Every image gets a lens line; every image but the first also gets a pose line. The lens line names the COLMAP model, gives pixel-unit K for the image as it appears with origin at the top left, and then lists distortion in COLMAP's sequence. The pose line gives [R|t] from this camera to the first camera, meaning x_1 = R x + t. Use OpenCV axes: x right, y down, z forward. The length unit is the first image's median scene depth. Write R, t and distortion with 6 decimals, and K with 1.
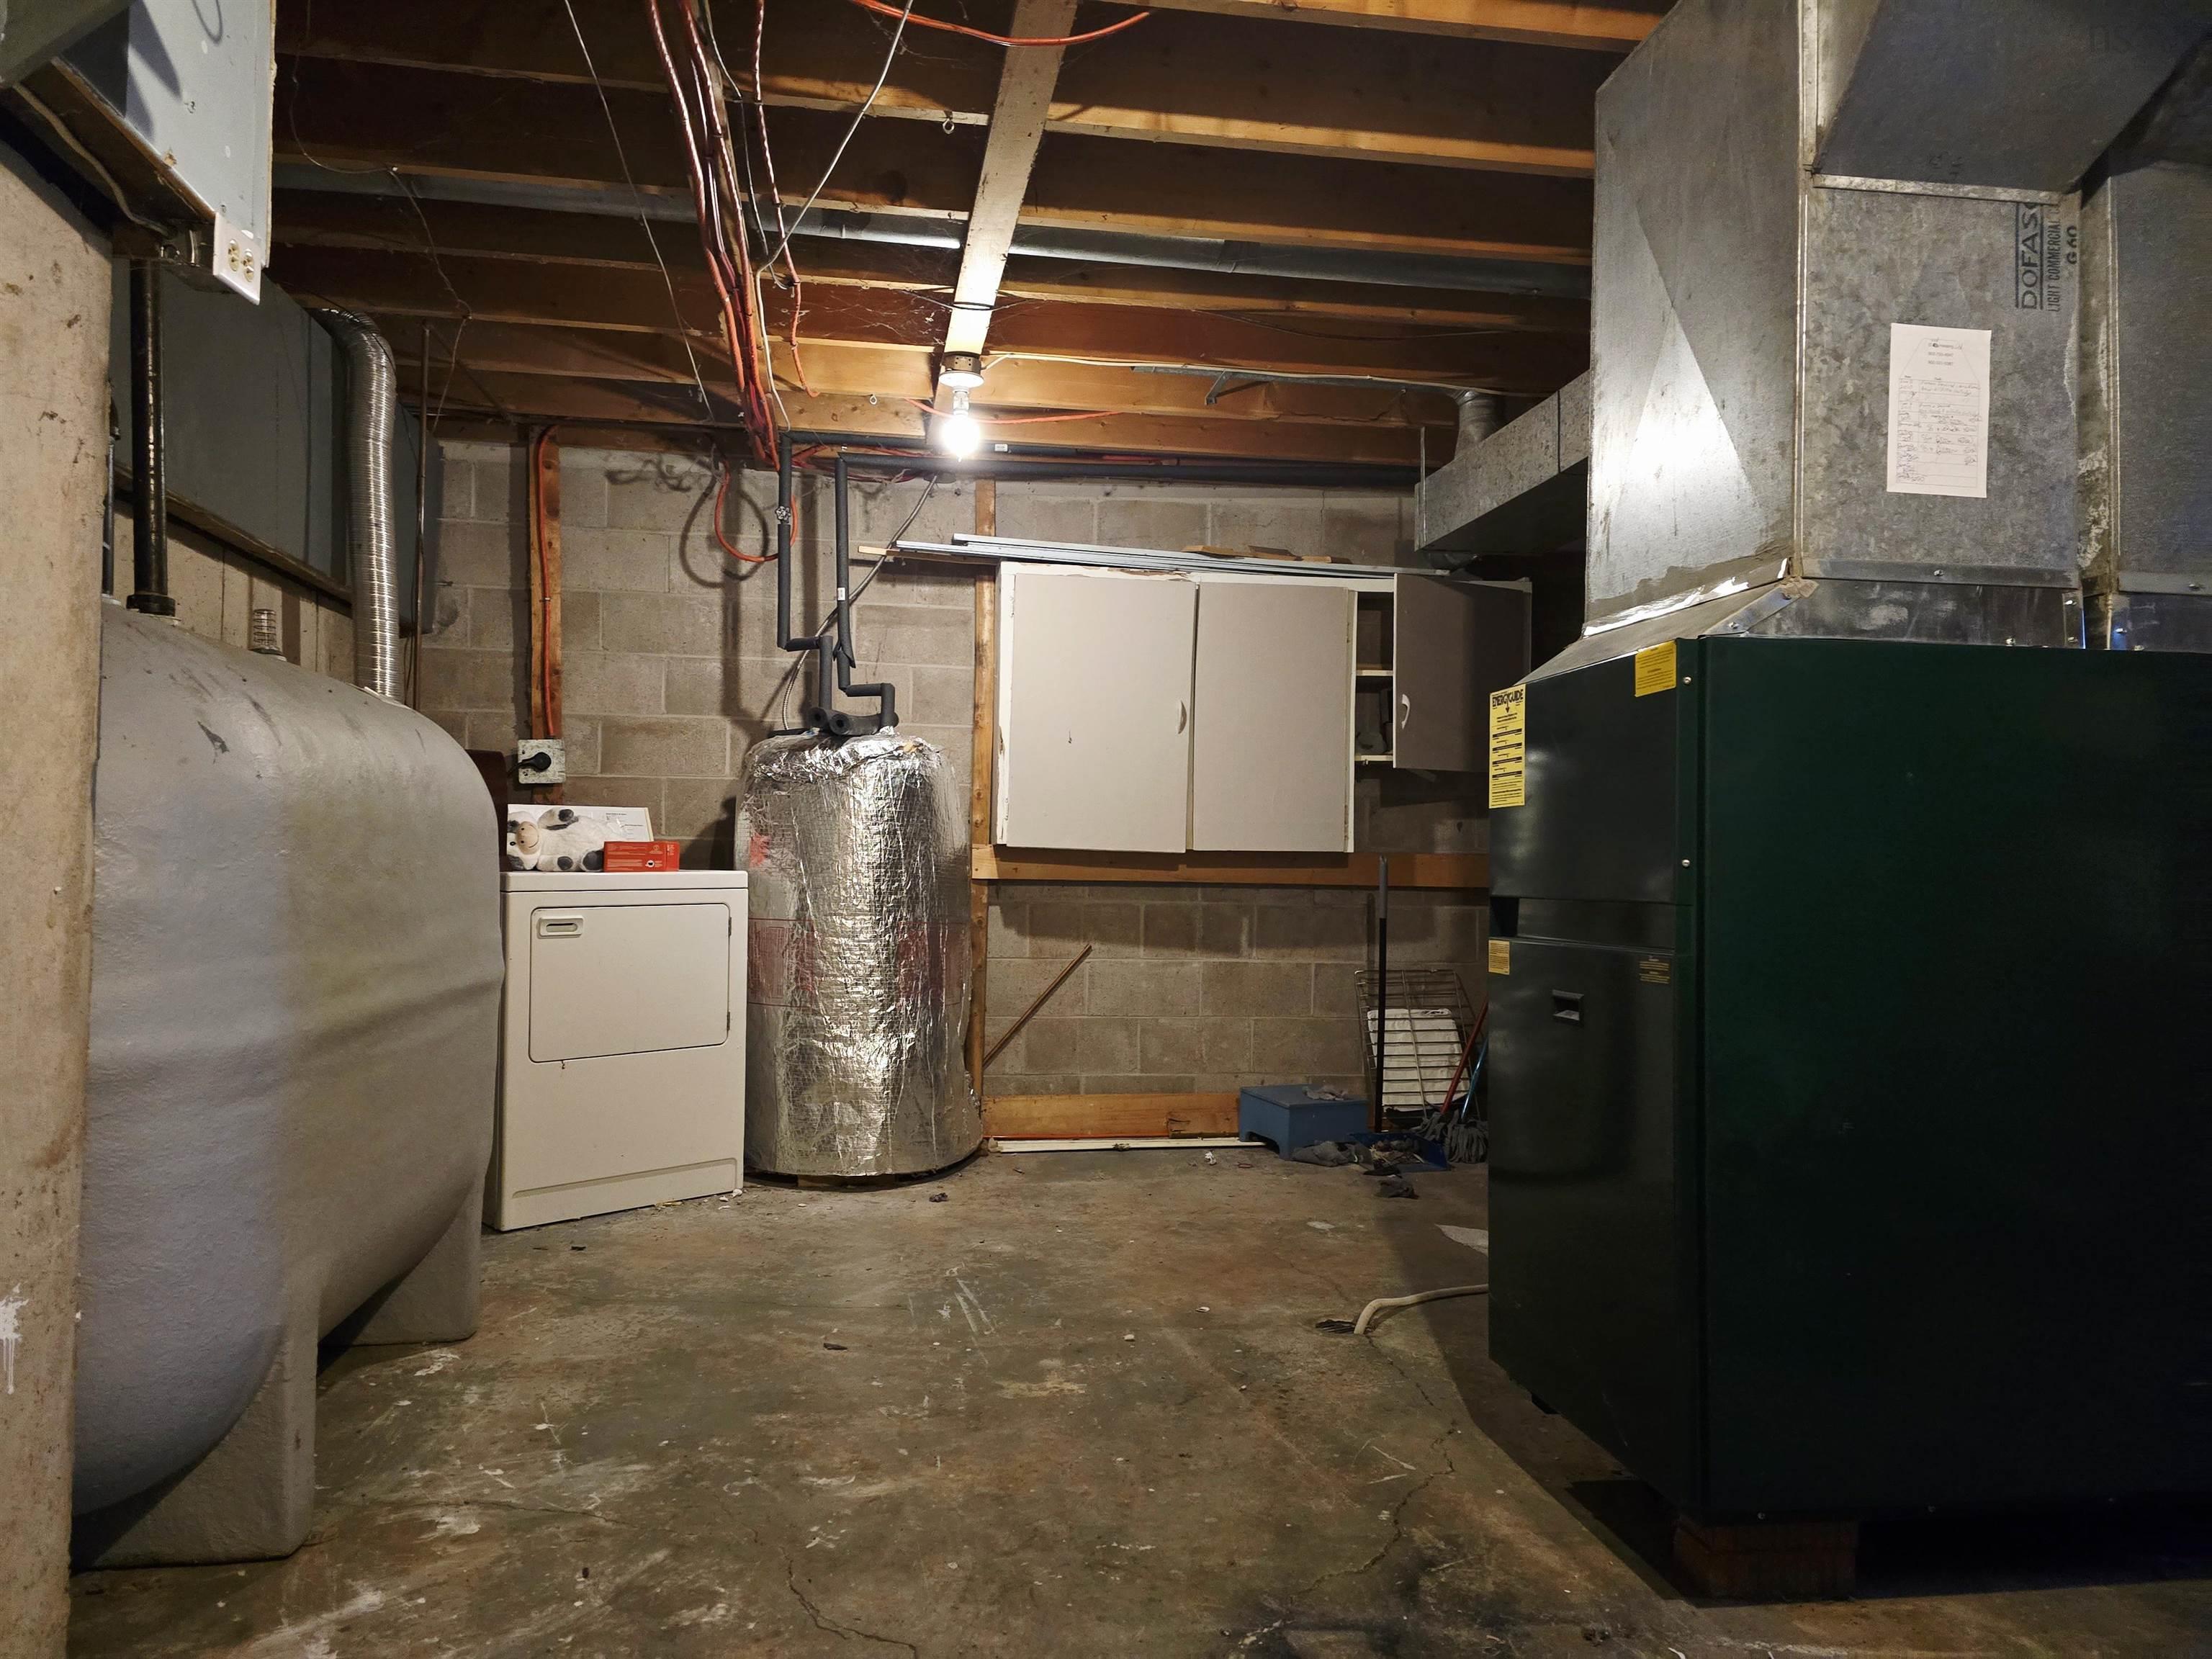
lens RADIAL K [[1496.3, 0, 1099.4], [0, 1496.3, 844.7], [0, 0, 1]] dist [0.042514, -0.026512]
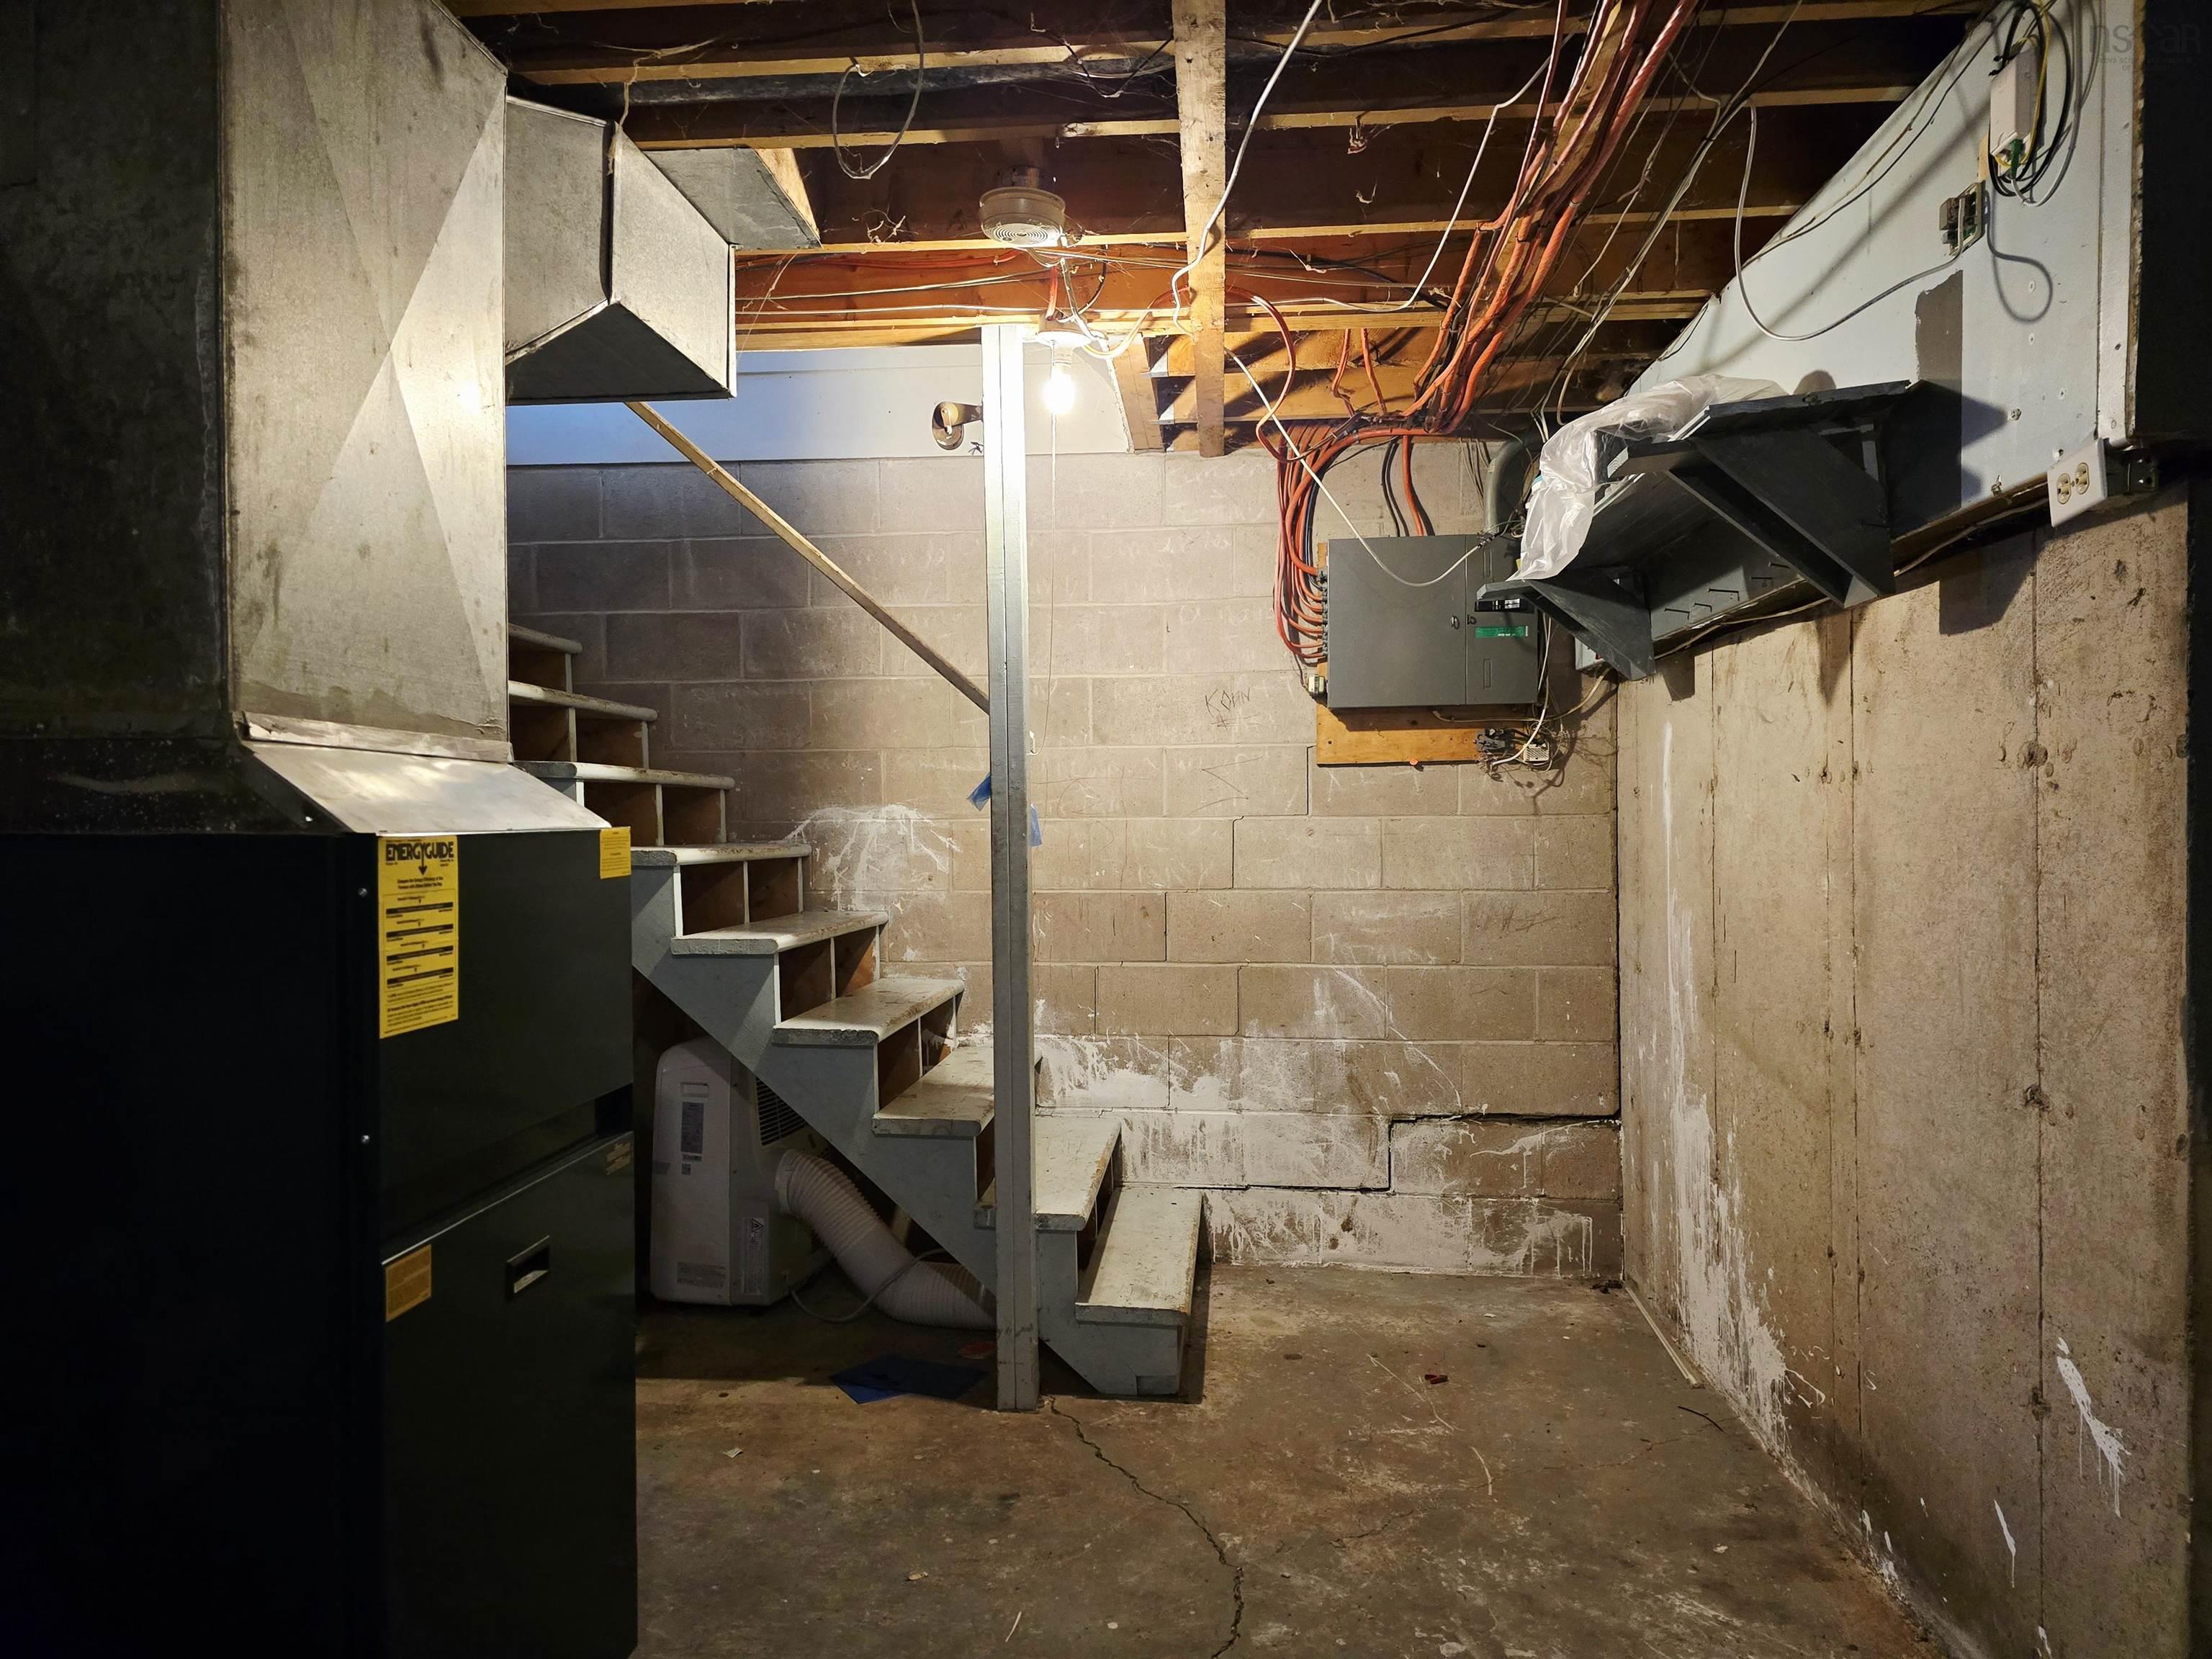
lens RADIAL K [[1496.3, 0, 1094.2], [0, 1496.3, 834.4], [0, 0, 1]] dist [0.042514, -0.026512]
pose [[-0.966132, -0.010536, 0.257835, -0.171020], [-0.012096, 0.999917, -0.004467, -0.118665], [-0.257766, -0.007434, -0.966179, 1.721674]]
